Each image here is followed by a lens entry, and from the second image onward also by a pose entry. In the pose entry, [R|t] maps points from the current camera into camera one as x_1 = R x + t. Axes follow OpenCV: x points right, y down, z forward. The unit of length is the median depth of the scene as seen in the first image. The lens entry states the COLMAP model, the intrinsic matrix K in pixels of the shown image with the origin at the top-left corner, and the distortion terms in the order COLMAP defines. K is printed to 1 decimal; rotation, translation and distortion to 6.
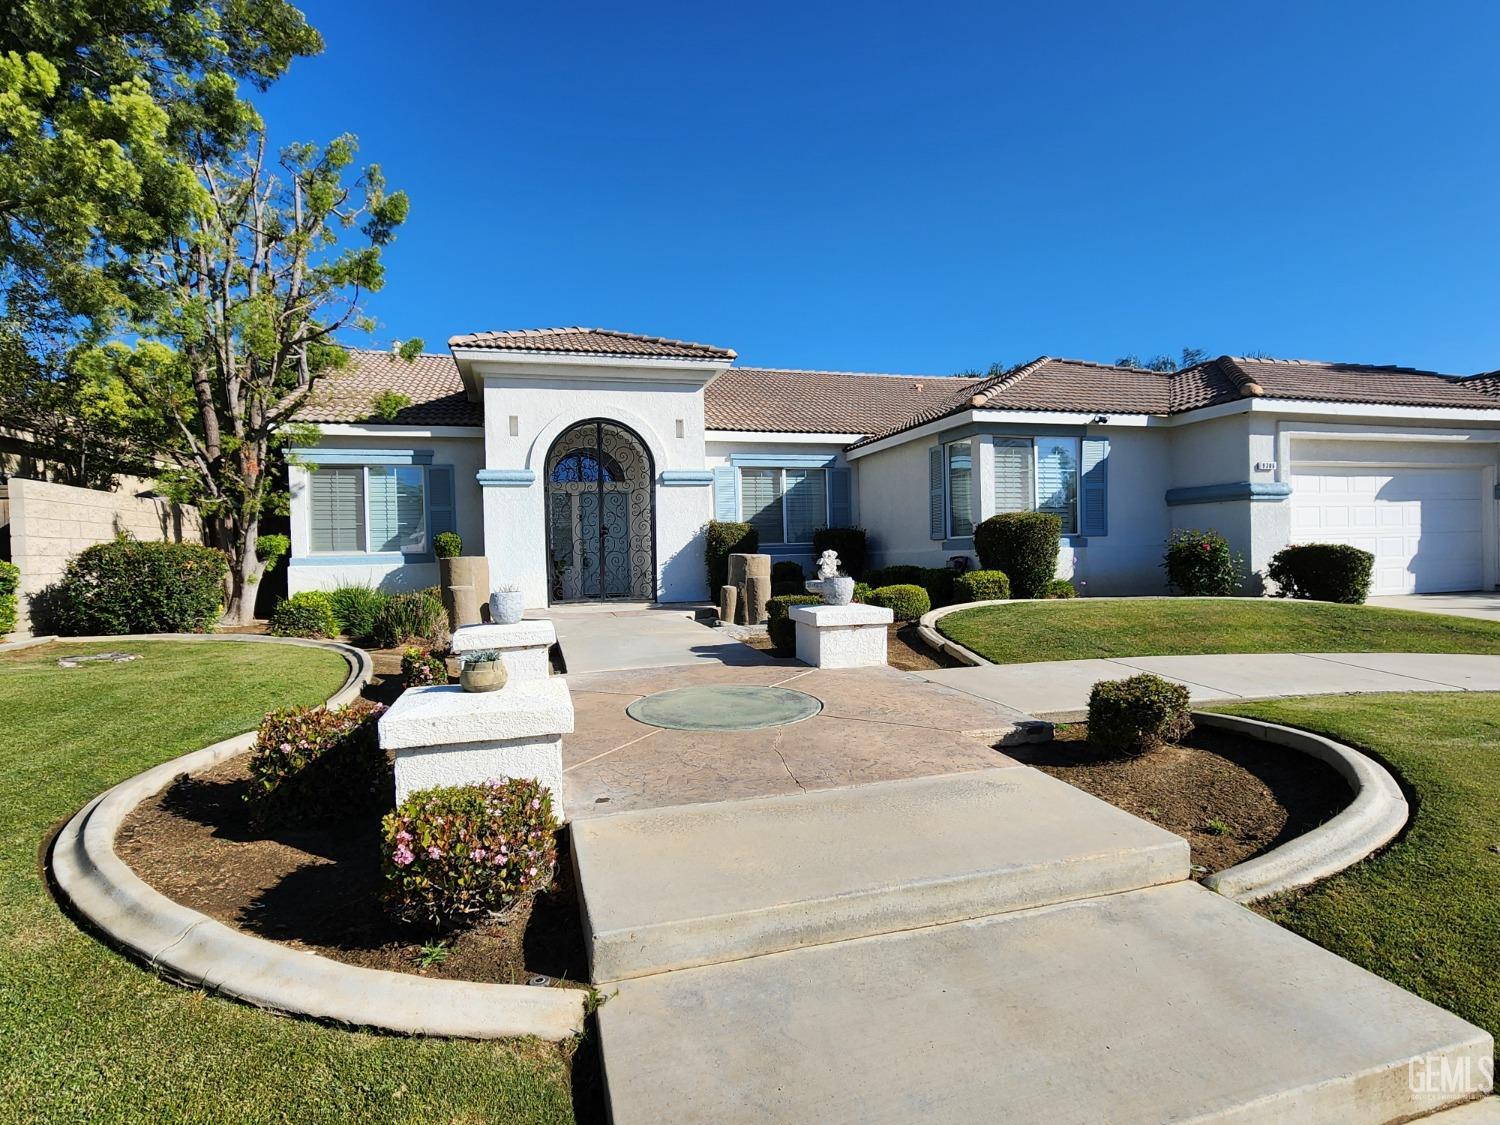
lens RADIAL K [[746.7, 0, 752.3], [0, 746.7, 558.2], [0, 0, 1]] dist [-0.017358, 0.001742]
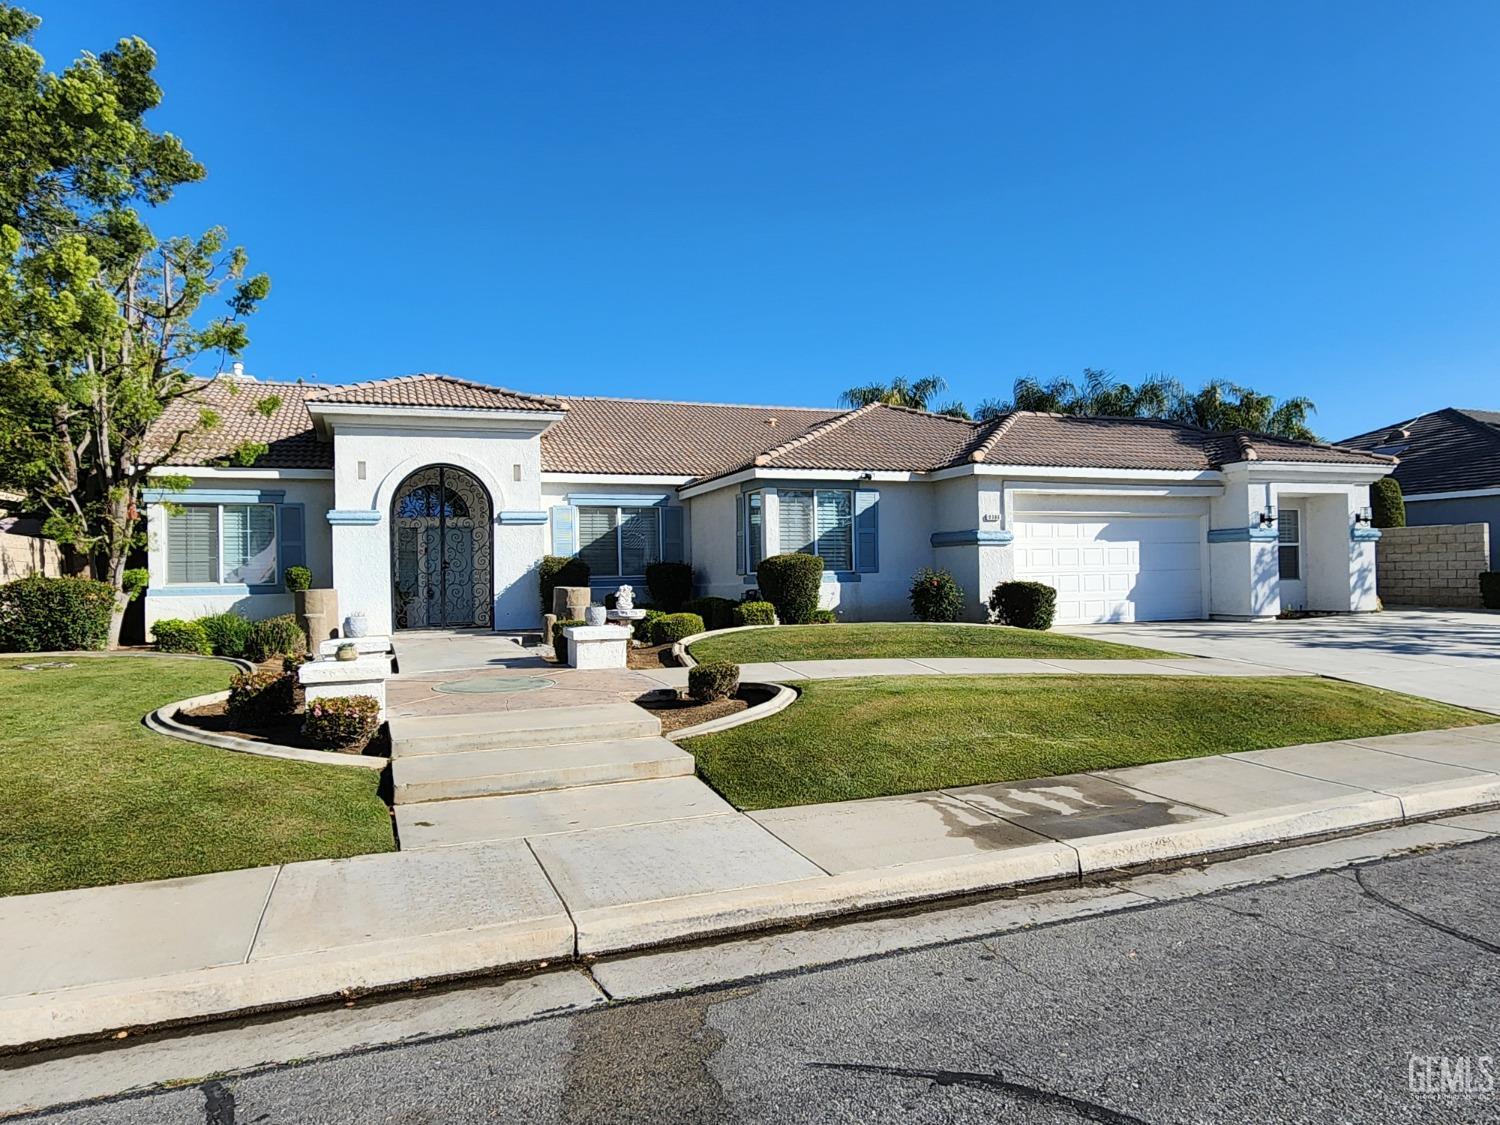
lens RADIAL K [[933.8, 0, 755.1], [0, 933.8, 557.8], [0, 0, 1]] dist [-0.005240, -0.006755]
pose [[0.995684, 0.005736, 0.092631, 0.136921], [-0.003108, 0.999589, -0.028496, -0.009790], [-0.092757, 0.028085, 0.995293, -0.439563]]
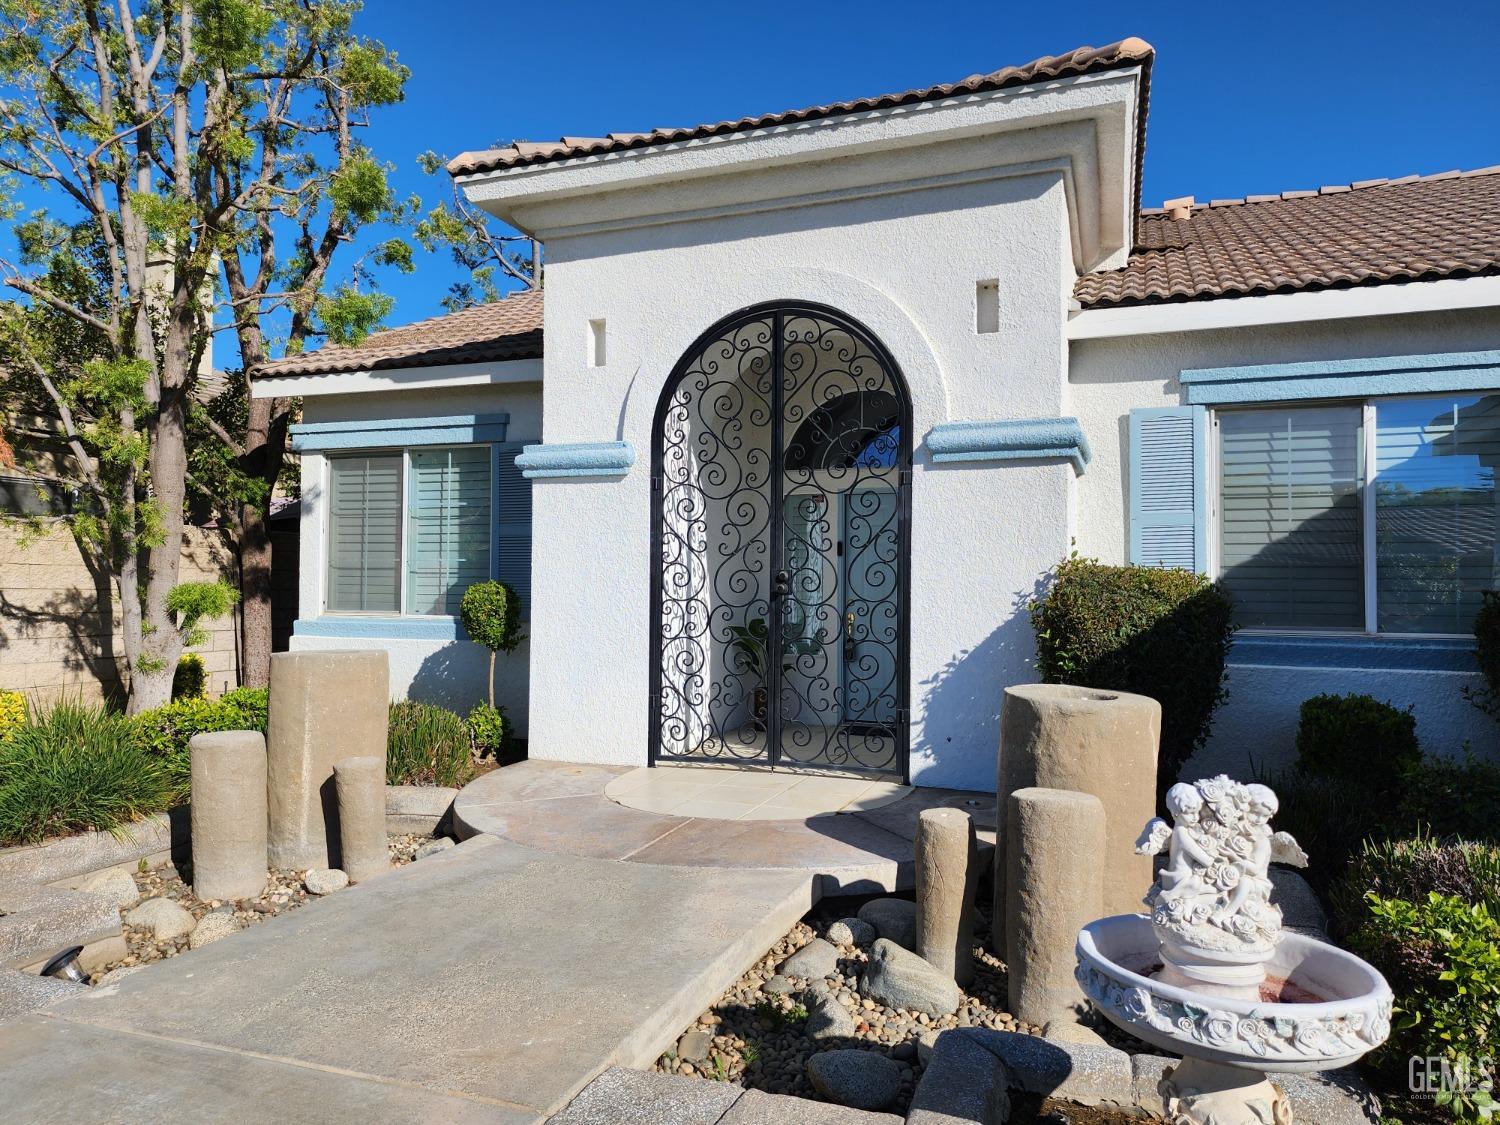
lens RADIAL K [[1040.1, 0, 754.1], [0, 1040.1, 560.9], [0, 0, 1]] dist [0.023028, -0.002840]
pose [[0.793231, 0.015804, -0.608716, 0.130510], [-0.033458, 0.999284, -0.017655, -0.042021], [0.608001, 0.034371, 0.793192, 0.584168]]
